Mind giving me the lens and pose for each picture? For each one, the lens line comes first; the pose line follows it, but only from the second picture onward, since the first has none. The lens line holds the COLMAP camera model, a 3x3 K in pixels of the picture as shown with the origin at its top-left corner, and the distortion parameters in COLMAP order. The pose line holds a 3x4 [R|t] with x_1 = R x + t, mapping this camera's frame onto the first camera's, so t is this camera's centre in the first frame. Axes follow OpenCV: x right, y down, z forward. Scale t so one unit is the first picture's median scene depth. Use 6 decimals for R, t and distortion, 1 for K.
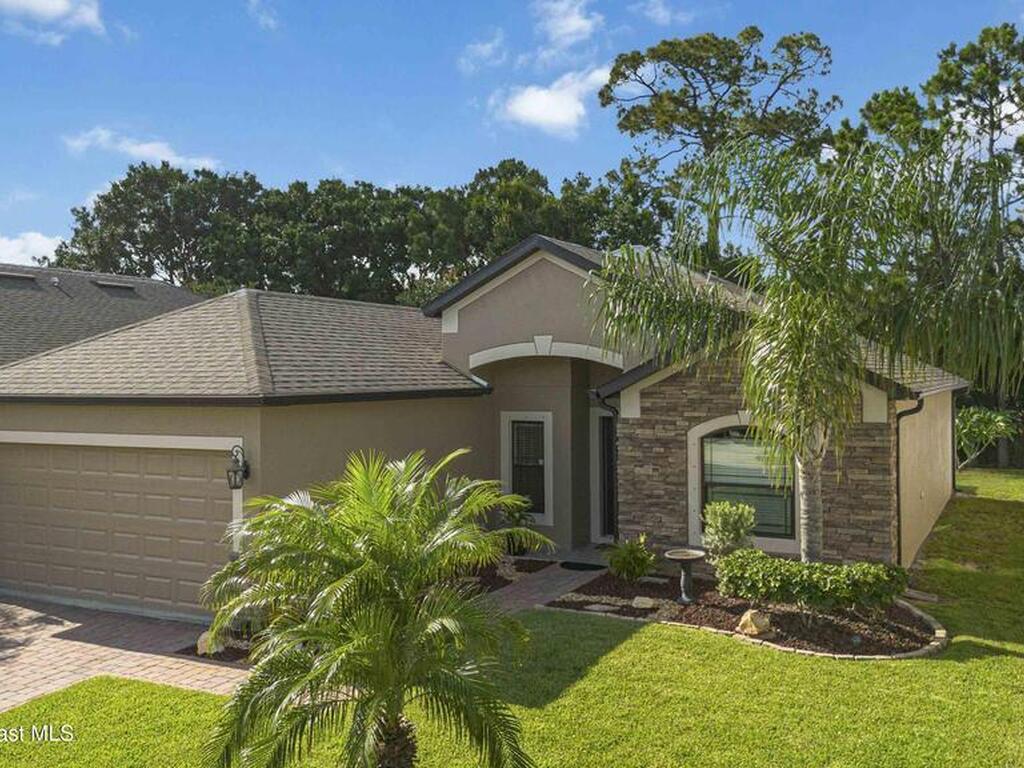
lens RADIAL K [[965.6, 0, 513.3], [0, 965.6, 386.3], [0, 0, 1]] dist [0.028433, 0.000000]
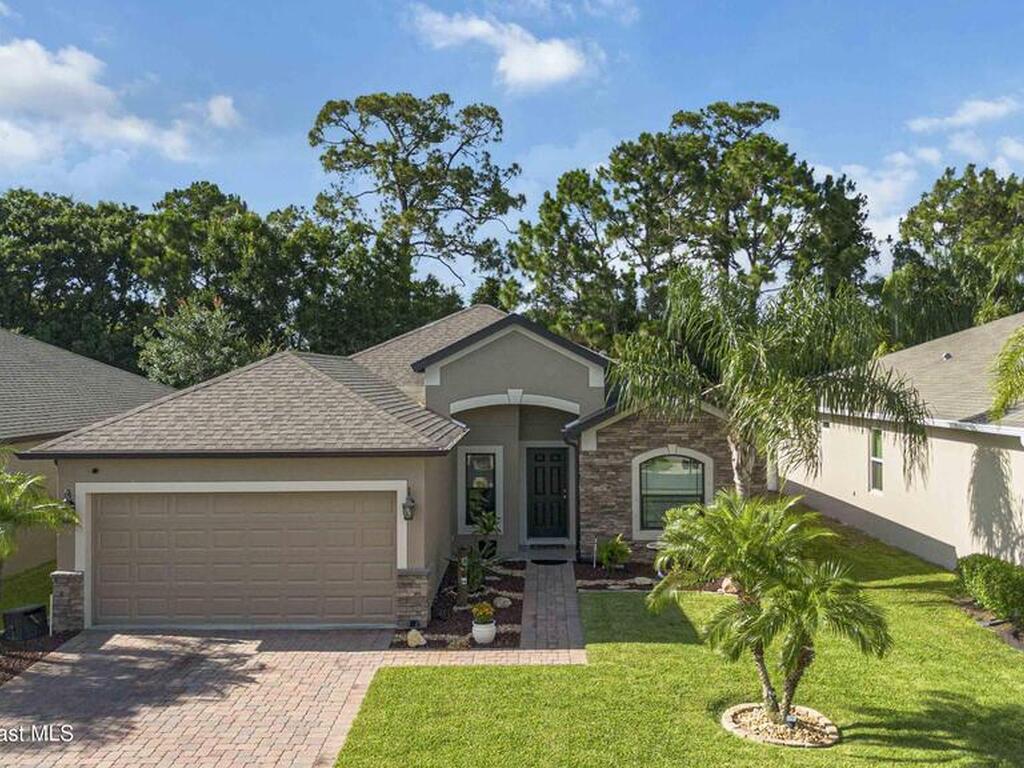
lens RADIAL K [[965.6, 0, 512.2], [0, 965.6, 380.2], [0, 0, 1]] dist [0.028433, 0.000000]
pose [[0.892309, 0.001049, 0.451424, -0.543081], [0.003633, 0.999948, -0.009504, -0.049933], [-0.451410, 0.010120, 0.892259, -0.163301]]
